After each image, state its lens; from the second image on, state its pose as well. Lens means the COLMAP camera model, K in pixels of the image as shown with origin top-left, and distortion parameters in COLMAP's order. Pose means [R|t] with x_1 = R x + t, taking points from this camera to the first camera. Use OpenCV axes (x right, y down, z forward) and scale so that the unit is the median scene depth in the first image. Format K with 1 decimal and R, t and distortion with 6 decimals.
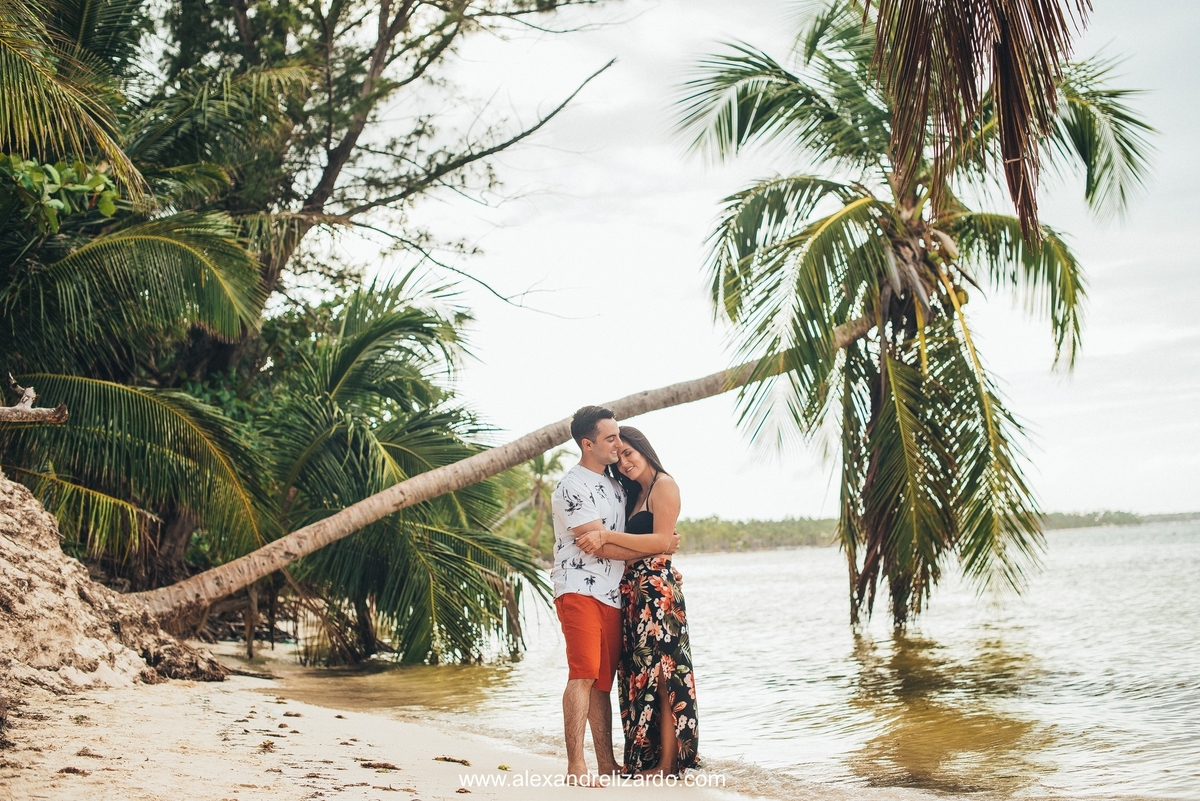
lens RADIAL K [[1733.5, 0, 583.4], [0, 1733.5, 399.3], [0, 0, 1]] dist [-0.110741, 0.014458]
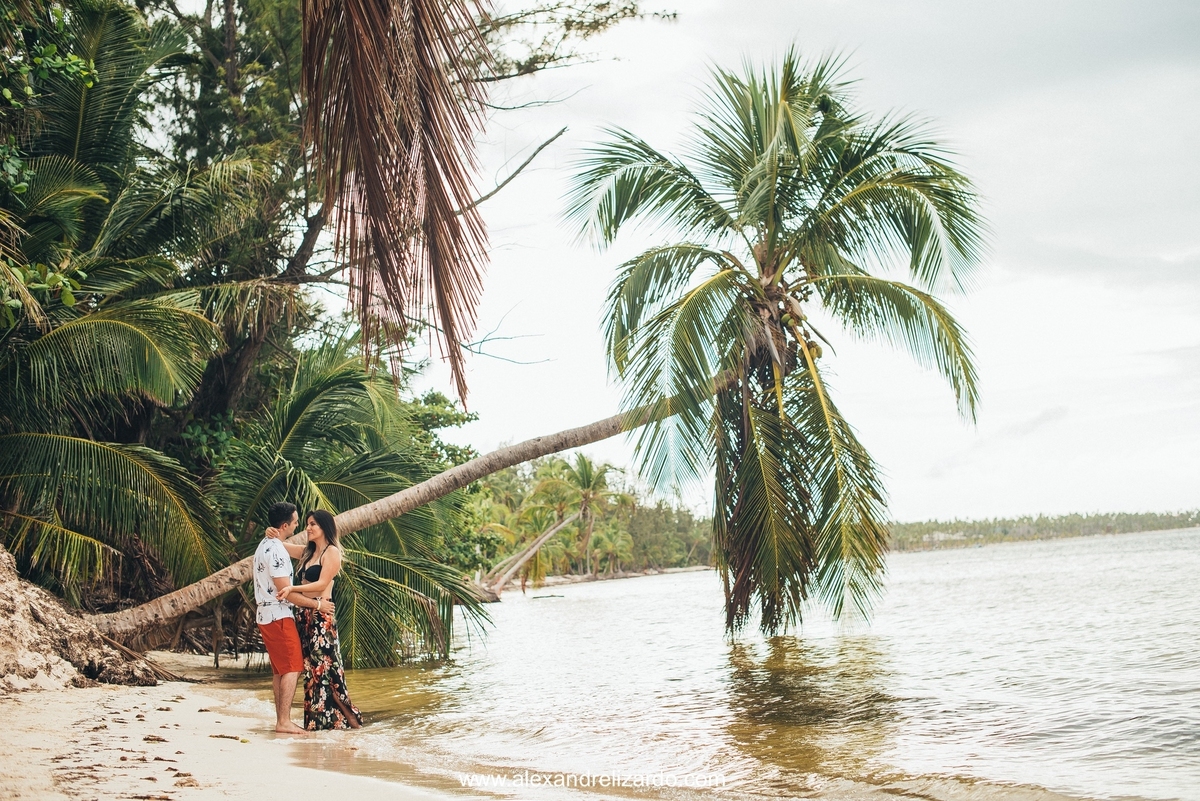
lens RADIAL K [[1724.7, 0, 600.3], [0, 1724.7, 416.7], [0, 0, 1]] dist [-0.152264, 0.189638]
pose [[0.999091, -0.015101, -0.039867, 0.131554], [0.015289, 0.999873, 0.004415, -0.024734], [0.039795, -0.005021, 0.999195, -0.172458]]
